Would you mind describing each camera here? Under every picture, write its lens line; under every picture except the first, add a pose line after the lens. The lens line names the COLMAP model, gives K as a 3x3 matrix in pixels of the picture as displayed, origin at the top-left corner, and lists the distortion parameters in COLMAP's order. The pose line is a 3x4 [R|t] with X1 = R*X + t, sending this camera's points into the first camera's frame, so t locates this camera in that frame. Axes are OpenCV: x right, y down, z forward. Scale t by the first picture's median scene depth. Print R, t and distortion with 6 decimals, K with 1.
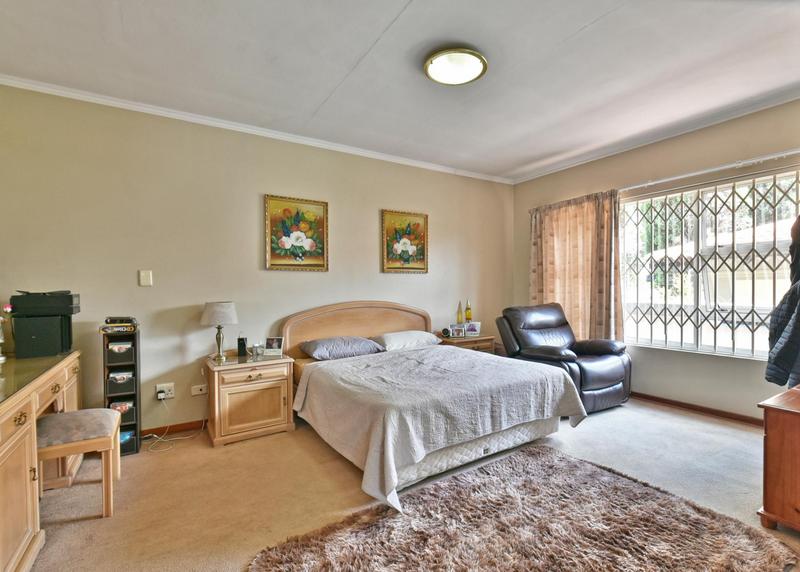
lens RADIAL K [[372.9, 0, 417.9], [0, 372.9, 293.9], [0, 0, 1]] dist [-0.001175, -0.001483]
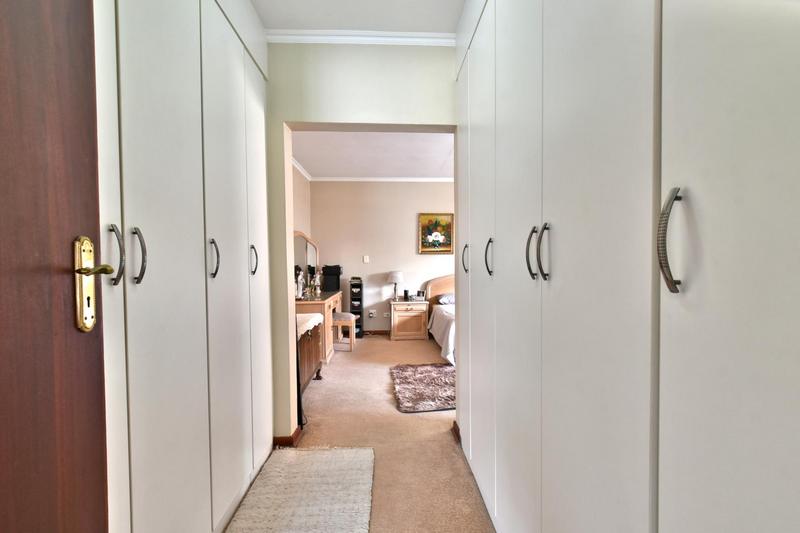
lens RADIAL K [[359.7, 0, 400.1], [0, 359.7, 270.3], [0, 0, 1]] dist [0.007980, 0.000401]
pose [[0.849215, 0.013417, -0.527877, 0.470102], [-0.011628, 0.999910, 0.006709, 0.003879], [0.527919, 0.000441, 0.849294, -0.579145]]
